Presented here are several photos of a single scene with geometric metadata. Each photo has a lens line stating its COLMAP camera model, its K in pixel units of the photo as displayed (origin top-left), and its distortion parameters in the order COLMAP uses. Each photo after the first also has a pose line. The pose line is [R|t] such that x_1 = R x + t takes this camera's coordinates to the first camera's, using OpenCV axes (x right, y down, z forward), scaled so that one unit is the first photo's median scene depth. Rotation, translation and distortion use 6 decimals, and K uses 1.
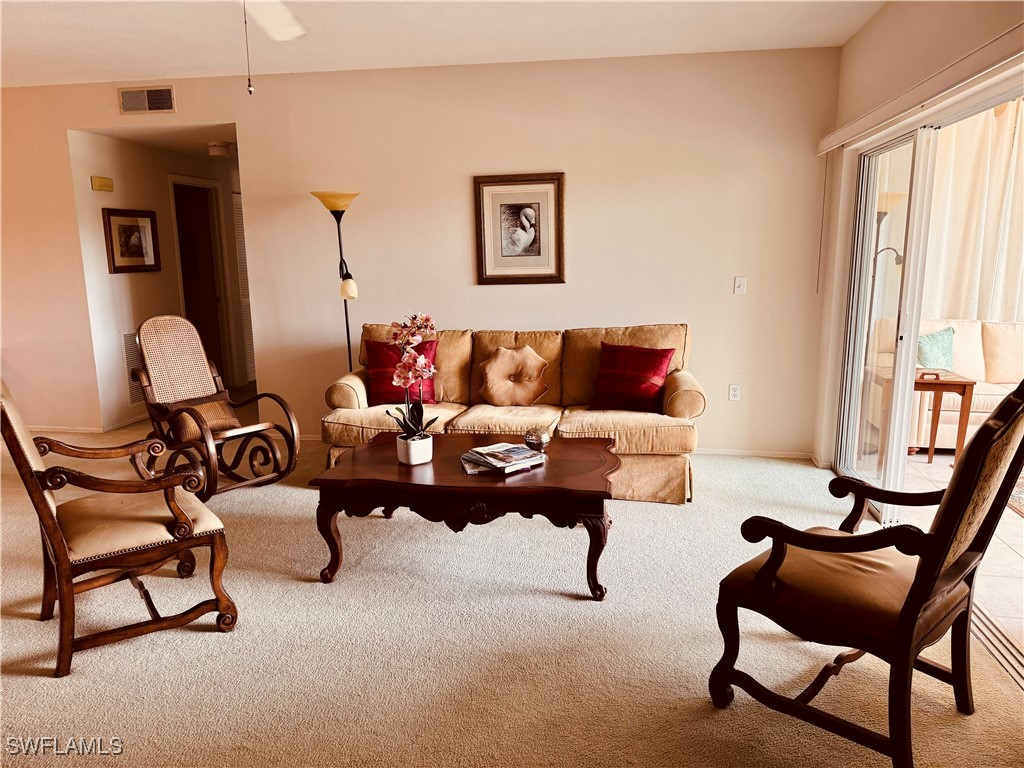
lens RADIAL K [[720.7, 0, 521.8], [0, 720.7, 378.6], [0, 0, 1]] dist [0.050867, -0.059681]
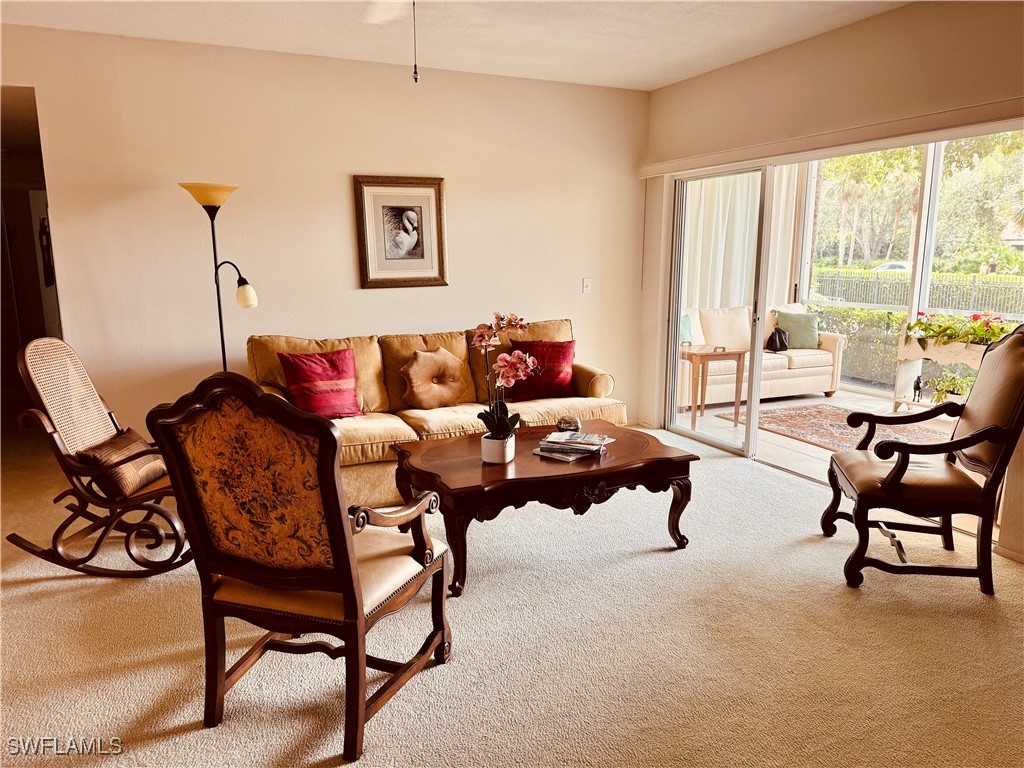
lens RADIAL K [[720.7, 0, 517.7], [0, 720.7, 382.9], [0, 0, 1]] dist [0.050867, -0.059681]
pose [[0.827792, -0.094958, 0.552941, -0.457268], [0.096450, 0.994986, 0.026479, -0.012079], [-0.552683, 0.031412, 0.832800, 0.095399]]
